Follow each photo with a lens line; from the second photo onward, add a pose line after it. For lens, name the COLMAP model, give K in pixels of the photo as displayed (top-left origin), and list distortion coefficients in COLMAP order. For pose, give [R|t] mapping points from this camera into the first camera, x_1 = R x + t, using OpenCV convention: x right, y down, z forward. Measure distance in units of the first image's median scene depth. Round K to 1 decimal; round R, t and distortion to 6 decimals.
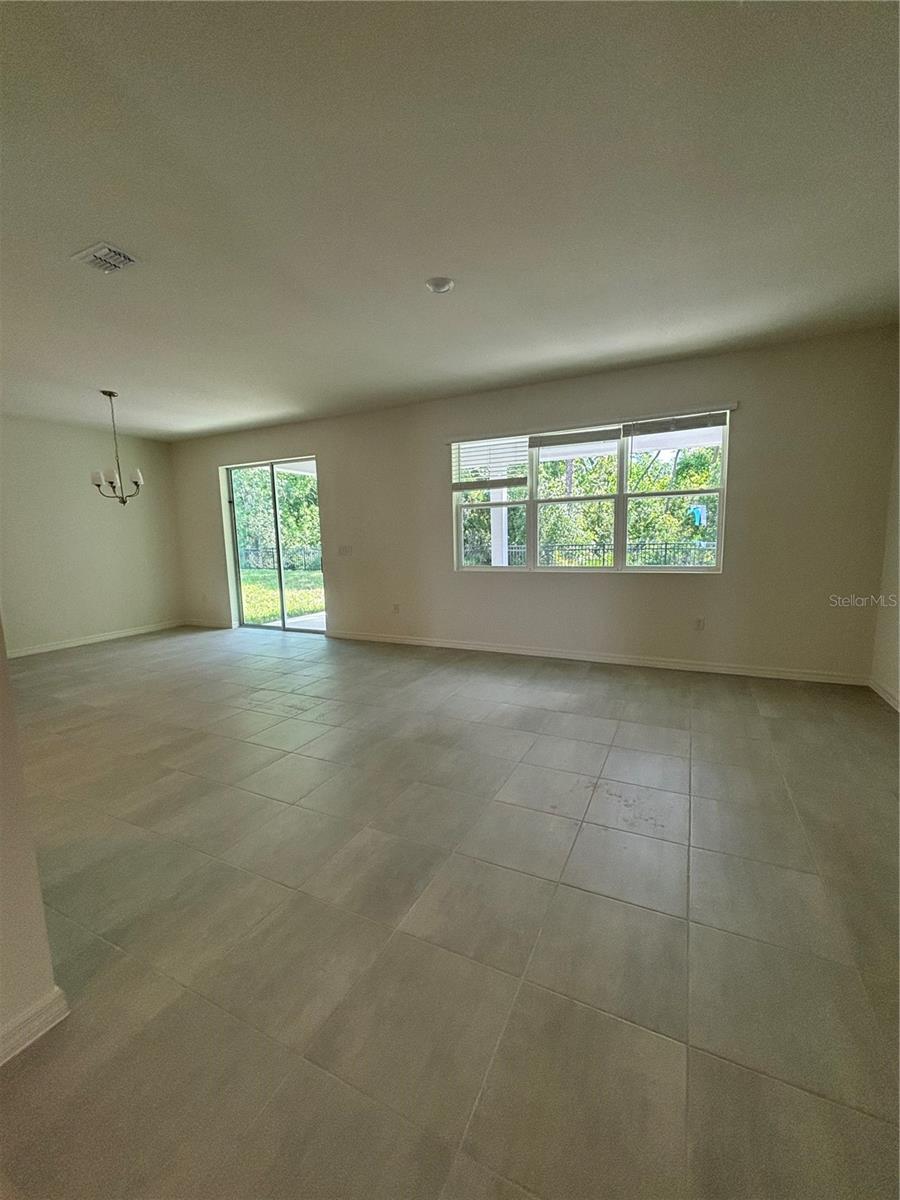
lens RADIAL K [[484.5, 0, 455.2], [0, 484.5, 599.5], [0, 0, 1]] dist [0.000178, 0.000014]
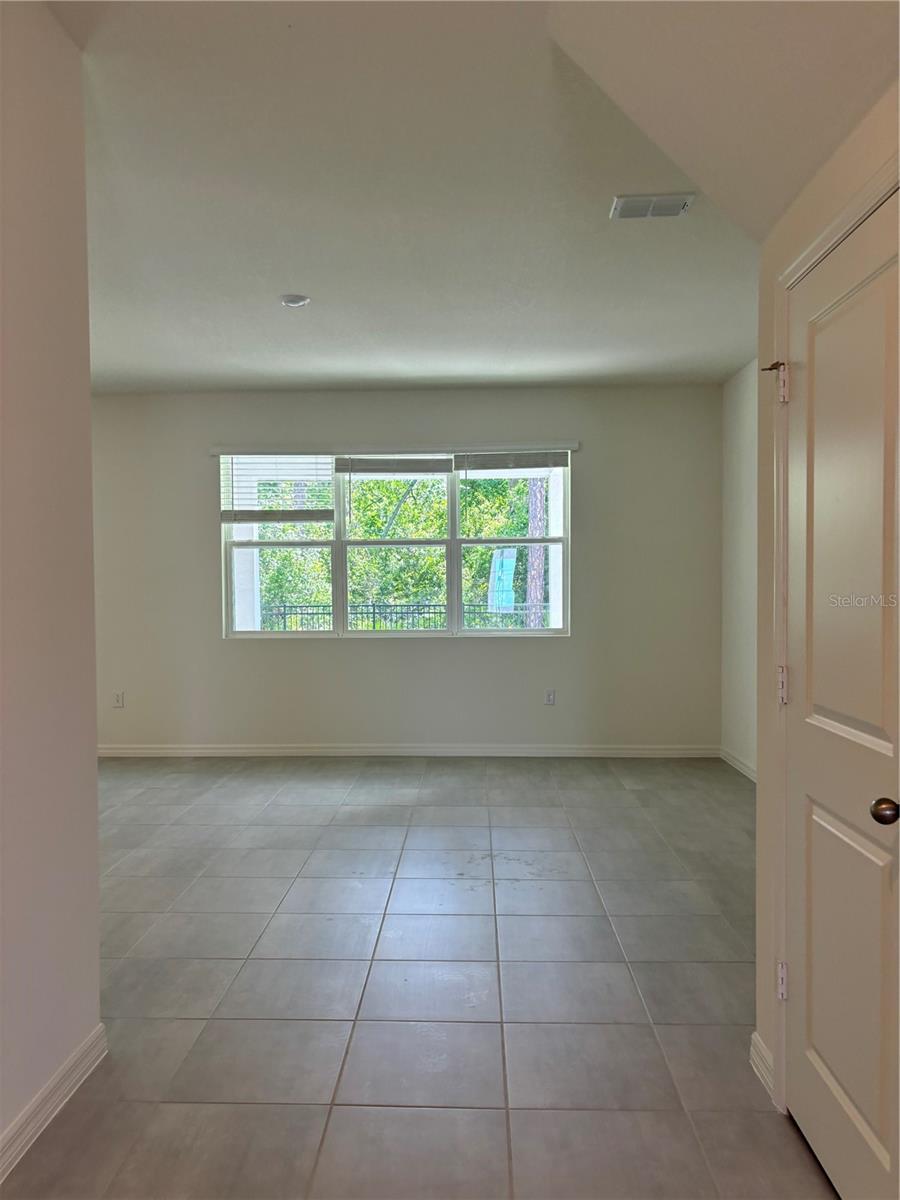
lens RADIAL K [[905.3, 0, 441.2], [0, 905.3, 599.7], [0, 0, 1]] dist [0.064237, -0.001188]
pose [[0.914846, 0.014407, 0.403546, -0.273304], [0.034554, 0.992905, -0.113781, 0.048510], [-0.402322, 0.118036, 0.907857, -0.323912]]
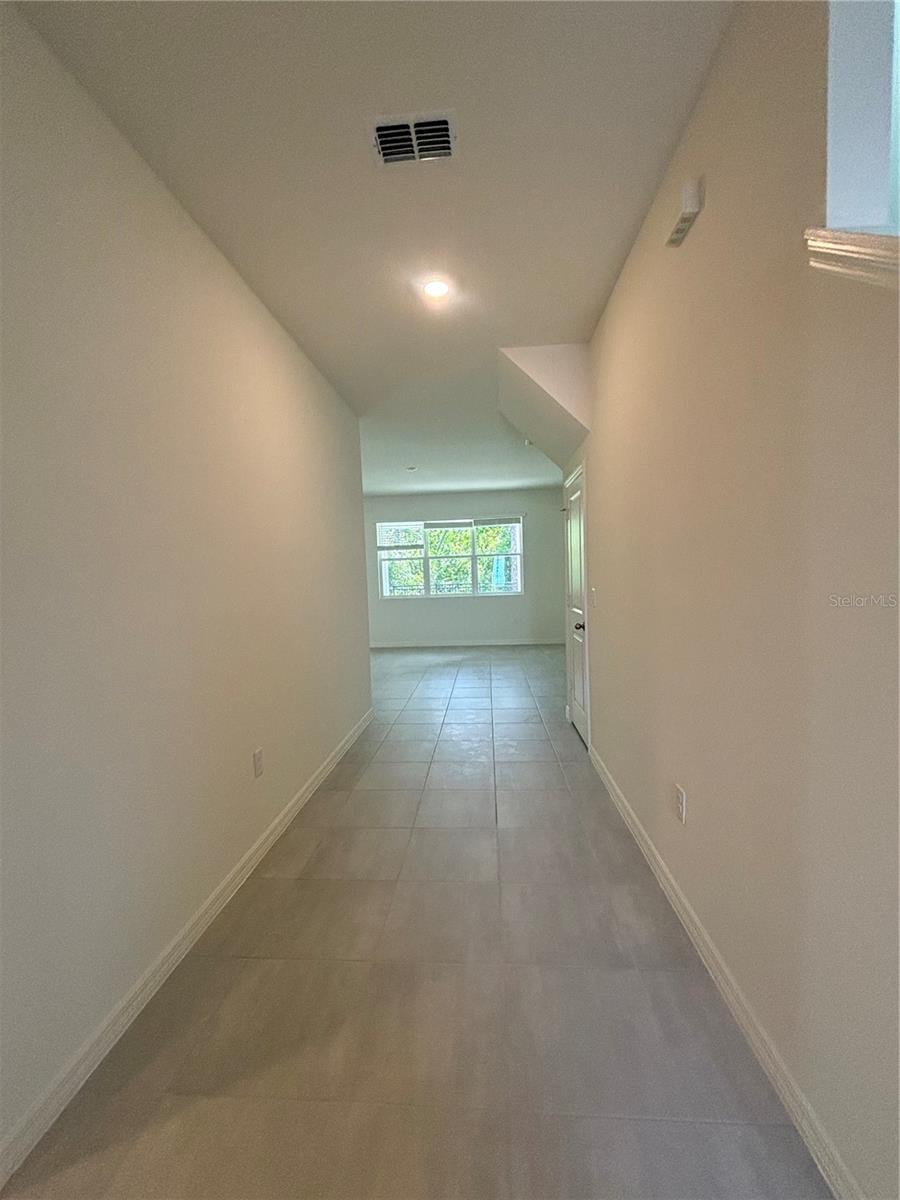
lens RADIAL K [[484.5, 0, 454.5], [0, 484.5, 591.9], [0, 0, 1]] dist [0.000178, 0.000014]
pose [[0.926062, -0.017256, 0.376978, -0.446281], [0.056938, 0.993907, -0.094376, 0.100737], [-0.373052, 0.108862, 0.921402, -0.703351]]
